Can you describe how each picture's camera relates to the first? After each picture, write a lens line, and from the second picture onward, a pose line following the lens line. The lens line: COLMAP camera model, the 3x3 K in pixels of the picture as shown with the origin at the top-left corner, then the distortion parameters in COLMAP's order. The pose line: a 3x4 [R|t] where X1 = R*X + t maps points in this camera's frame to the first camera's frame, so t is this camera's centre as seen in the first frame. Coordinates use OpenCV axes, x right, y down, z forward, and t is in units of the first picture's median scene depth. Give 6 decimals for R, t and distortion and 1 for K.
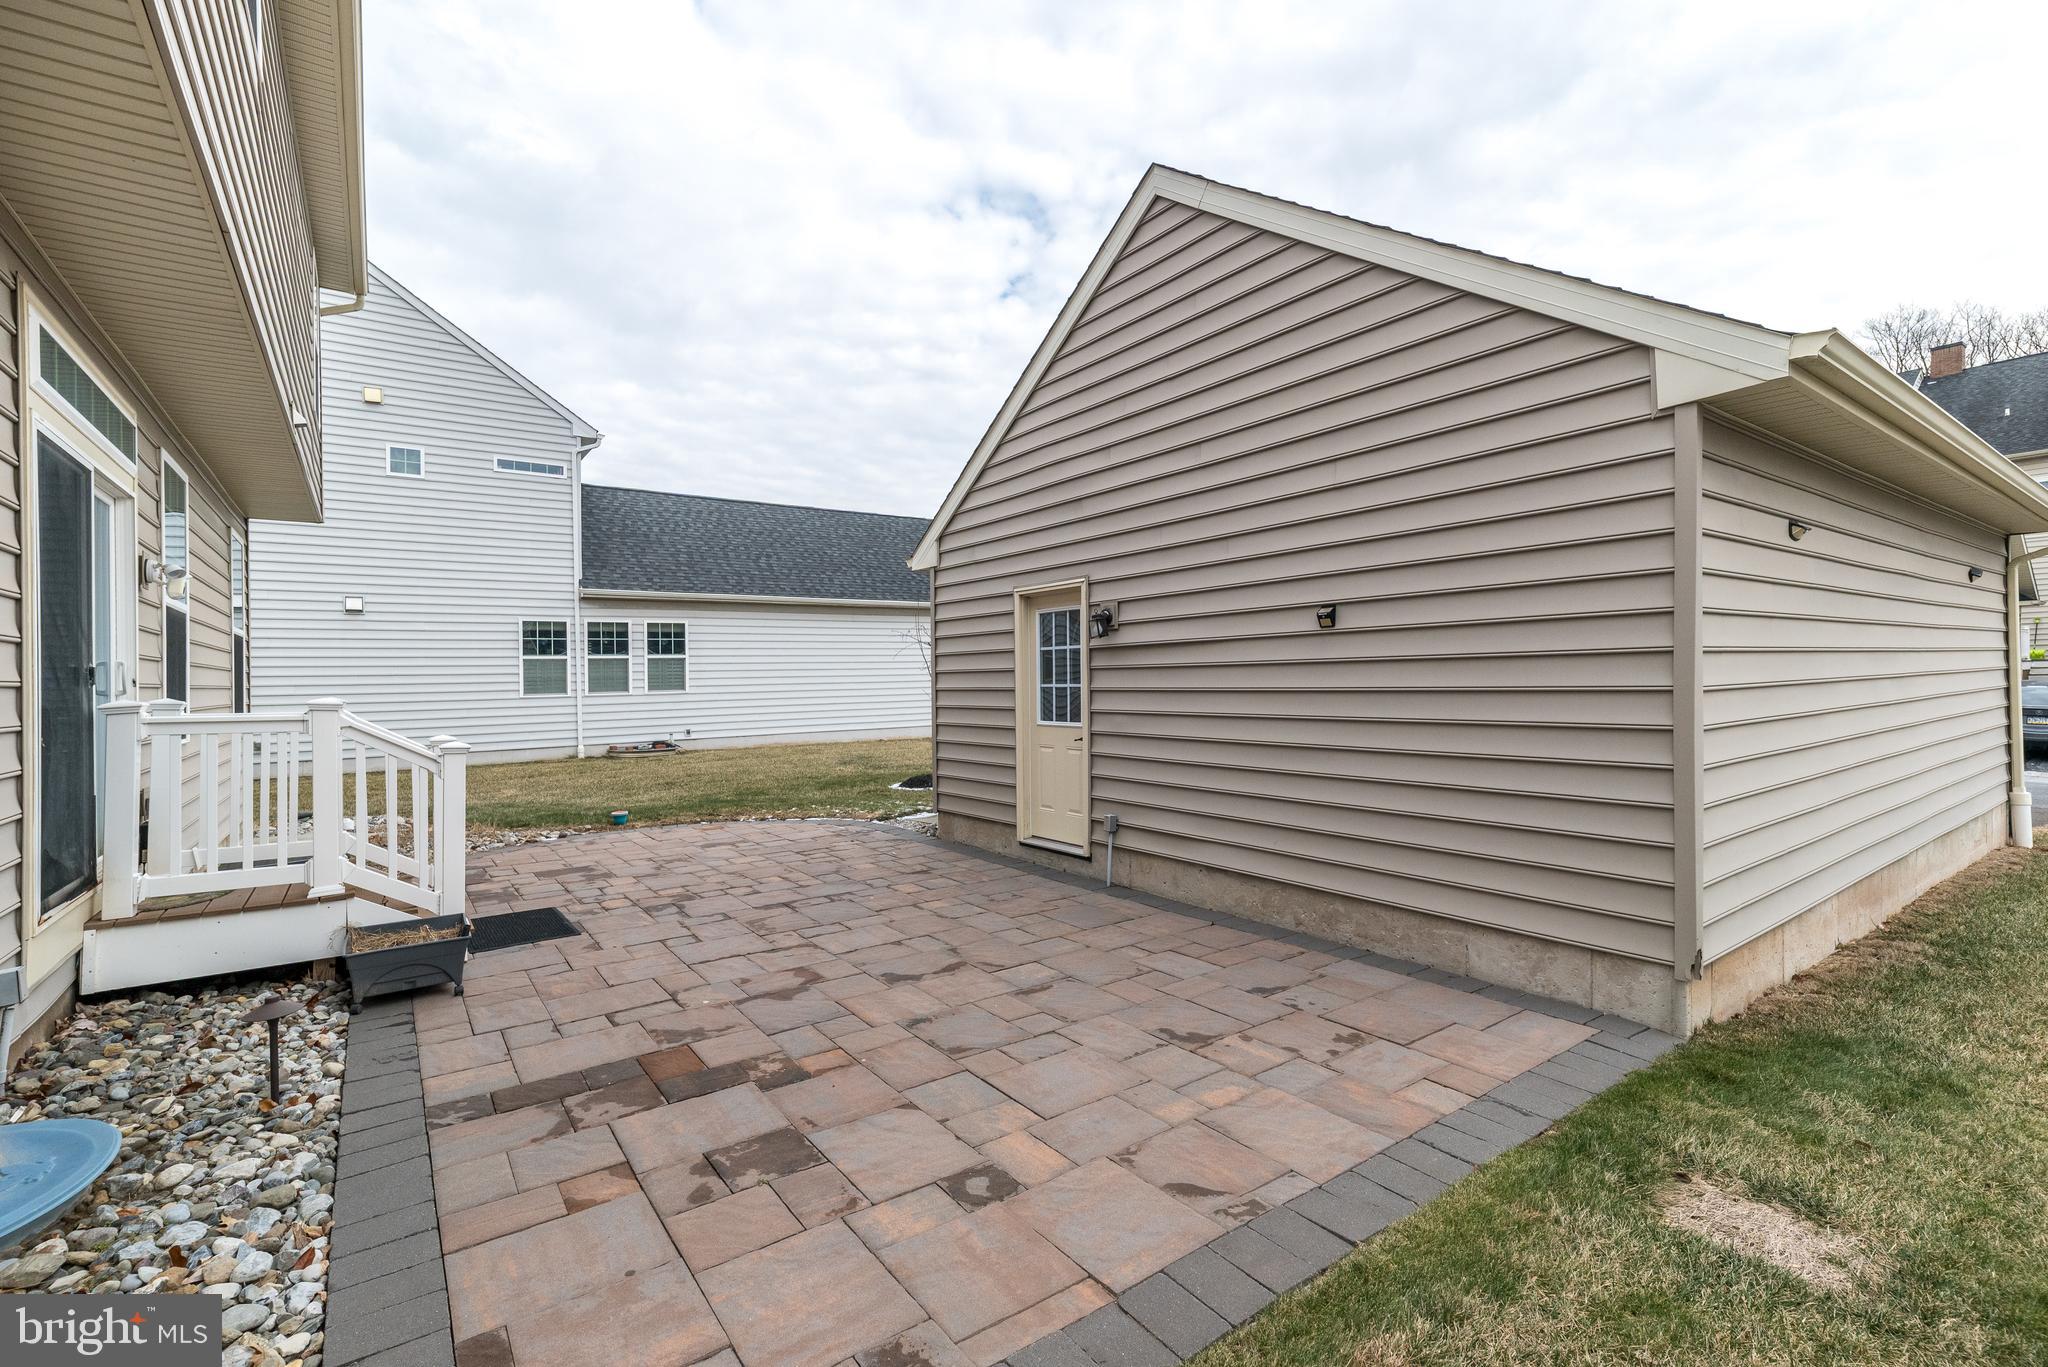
lens RADIAL K [[906.8, 0, 1029.6], [0, 906.8, 692.1], [0, 0, 1]] dist [0.009173, -0.001746]
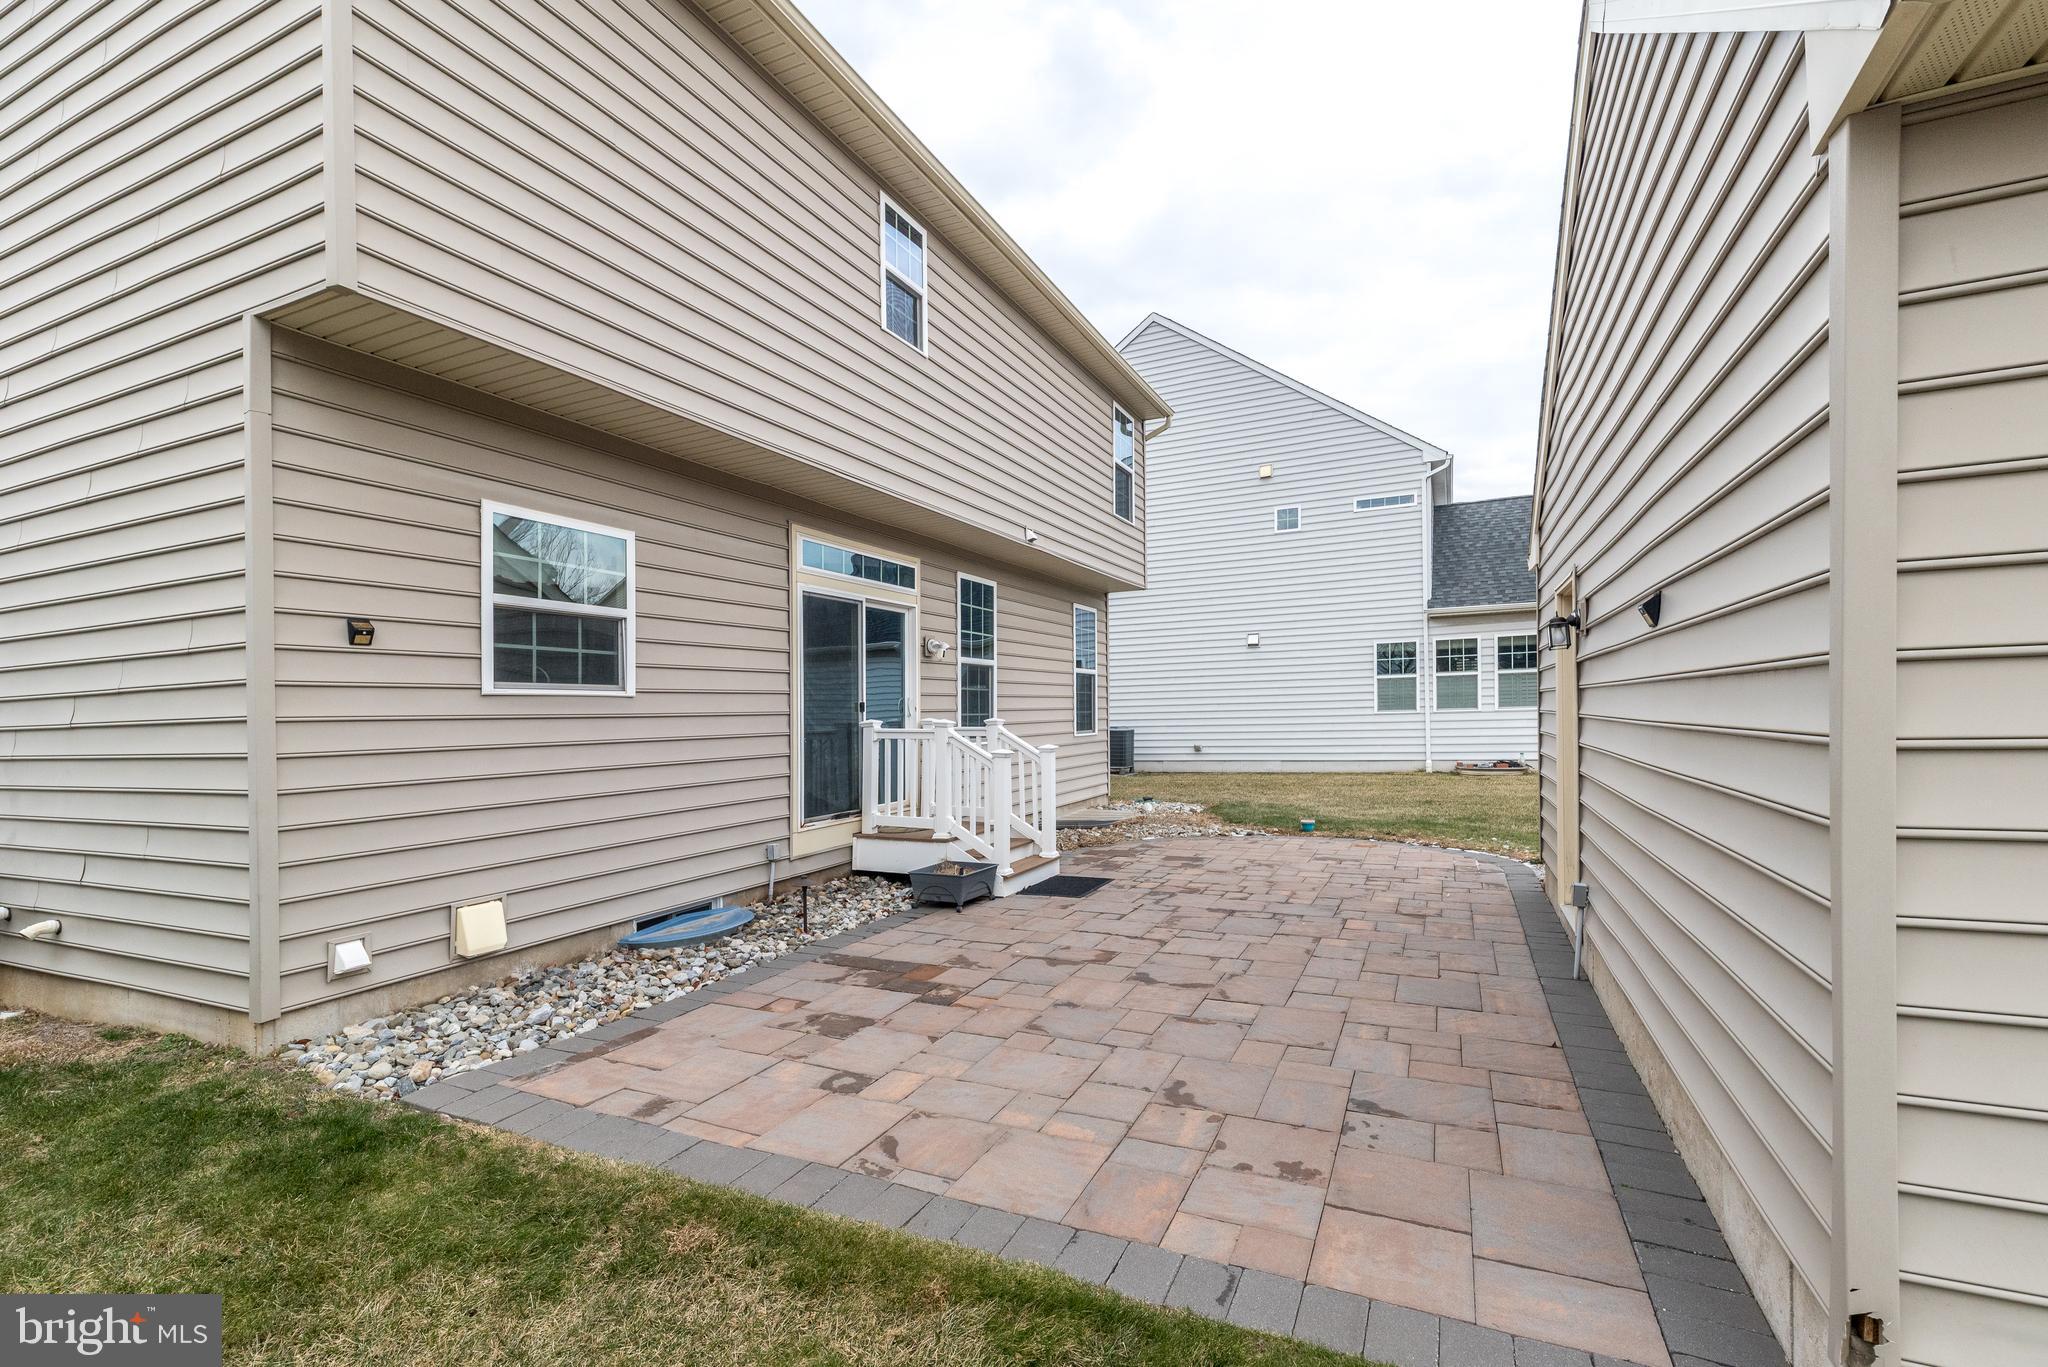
lens RADIAL K [[906.8, 0, 1008.2], [0, 906.8, 719.1], [0, 0, 1]] dist [0.009173, -0.001746]
pose [[0.477700, 0.012374, -0.878436, 0.718839], [0.001859, 0.999884, 0.015096, -0.018330], [0.878521, -0.008845, 0.477621, 0.315936]]
